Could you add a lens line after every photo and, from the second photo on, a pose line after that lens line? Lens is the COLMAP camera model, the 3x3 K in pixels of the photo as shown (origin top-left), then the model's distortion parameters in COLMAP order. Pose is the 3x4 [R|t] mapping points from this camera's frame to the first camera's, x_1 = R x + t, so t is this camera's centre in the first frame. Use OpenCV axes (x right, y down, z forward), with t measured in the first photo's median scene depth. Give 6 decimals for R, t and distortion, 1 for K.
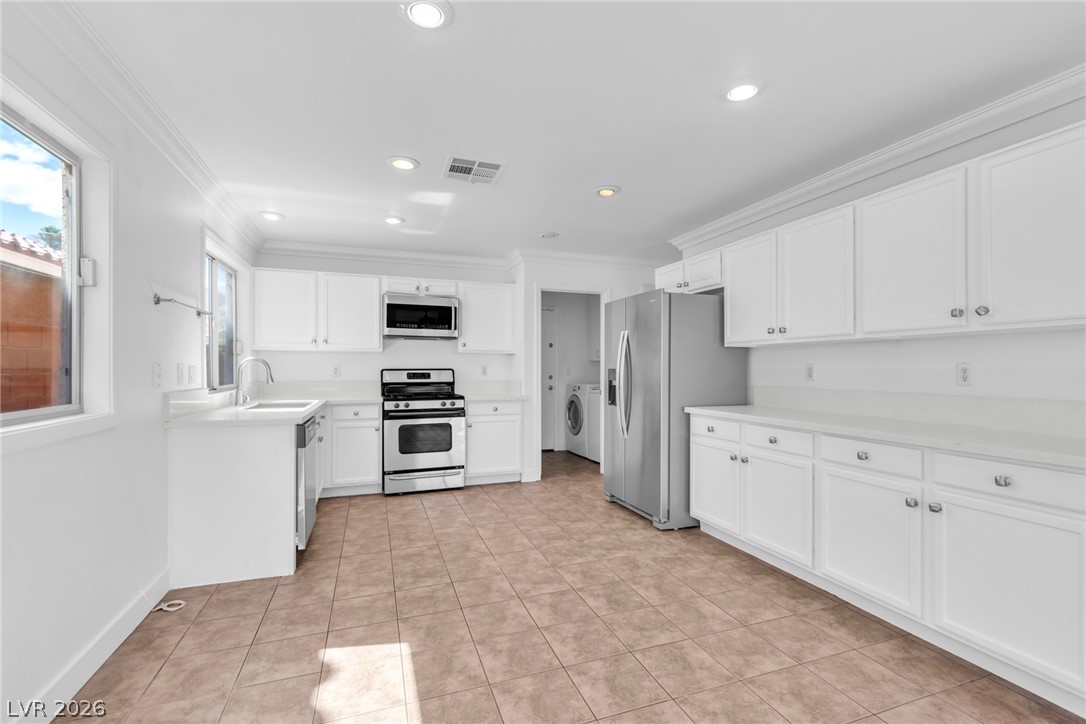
lens RADIAL K [[483.6, 0, 548.9], [0, 483.6, 364.7], [0, 0, 1]] dist [0.007837, -0.003166]
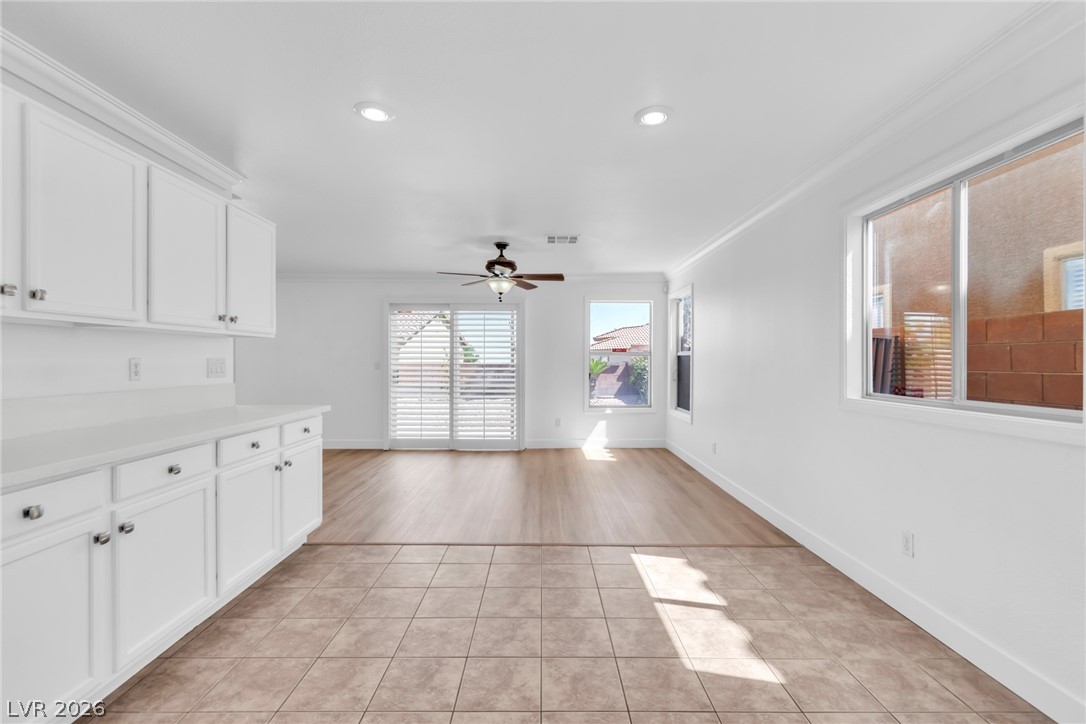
lens RADIAL K [[483.6, 0, 542.8], [0, 483.6, 359.1], [0, 0, 1]] dist [0.007837, -0.003166]
pose [[-0.939281, -0.001975, 0.343143, -0.230589], [-0.005748, 0.999934, -0.009979, 0.003289], [-0.343100, -0.011345, -0.939230, 1.293667]]
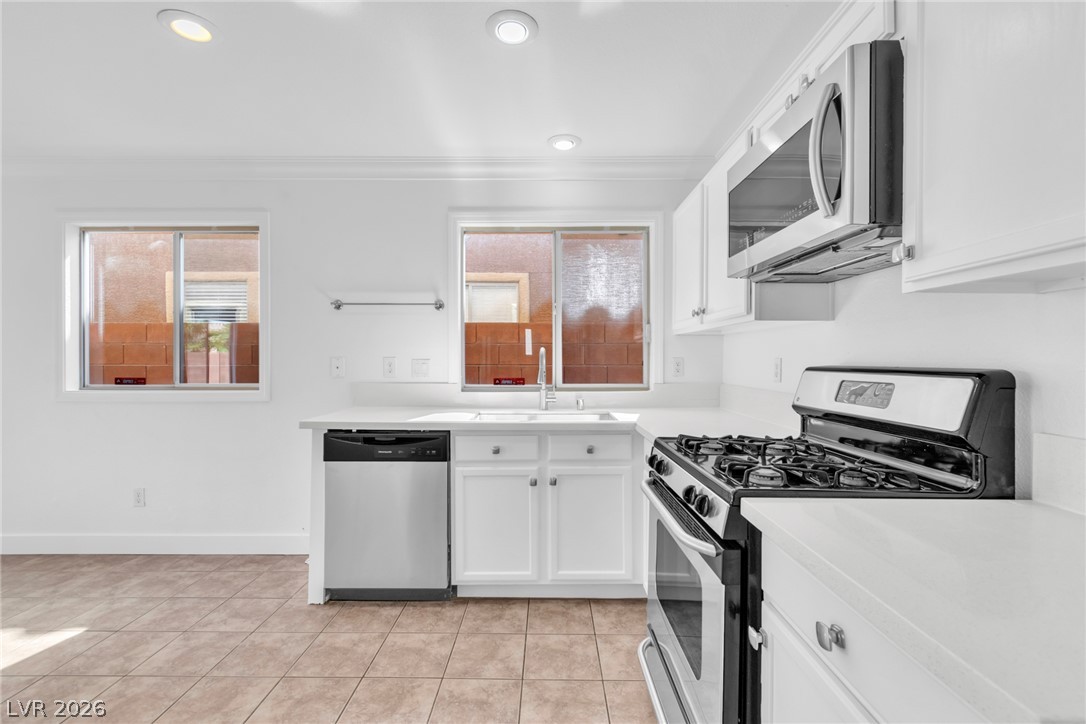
lens RADIAL K [[483.6, 0, 547.9], [0, 483.6, 356.6], [0, 0, 1]] dist [0.007837, -0.003166]
pose [[-0.357273, -0.006103, -0.933980, 0.105835], [0.003336, 0.999964, -0.007810, 0.005504], [0.933994, -0.005906, -0.357239, 1.500911]]
